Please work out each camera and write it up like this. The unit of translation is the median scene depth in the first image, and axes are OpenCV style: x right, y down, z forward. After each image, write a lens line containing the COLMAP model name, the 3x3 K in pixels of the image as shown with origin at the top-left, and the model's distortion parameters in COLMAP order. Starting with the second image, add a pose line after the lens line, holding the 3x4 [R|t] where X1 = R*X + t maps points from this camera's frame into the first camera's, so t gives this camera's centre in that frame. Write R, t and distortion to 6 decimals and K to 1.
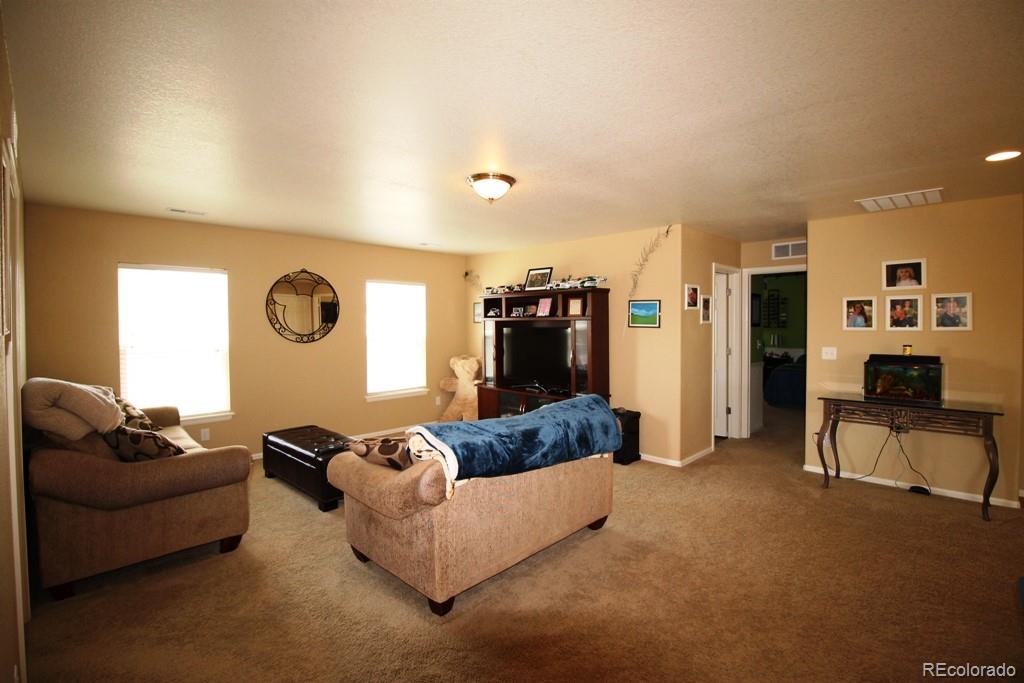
lens RADIAL K [[473.0, 0, 519.5], [0, 473.0, 331.5], [0, 0, 1]] dist [0.000170, -0.013572]
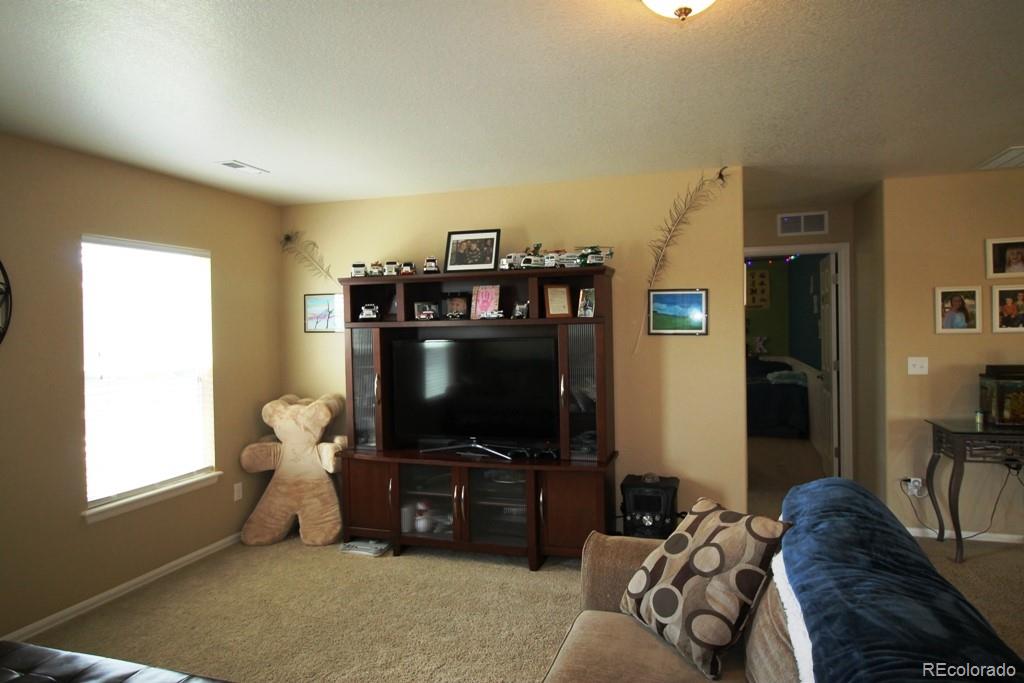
lens RADIAL K [[613.5, 0, 516.6], [0, 613.5, 335.2], [0, 0, 1]] dist [-0.001462, -0.002121]
pose [[0.890247, -0.020897, 0.454998, -0.257002], [0.024599, 0.999695, -0.002217, -0.010785], [-0.454813, 0.013166, 0.890490, 0.376869]]
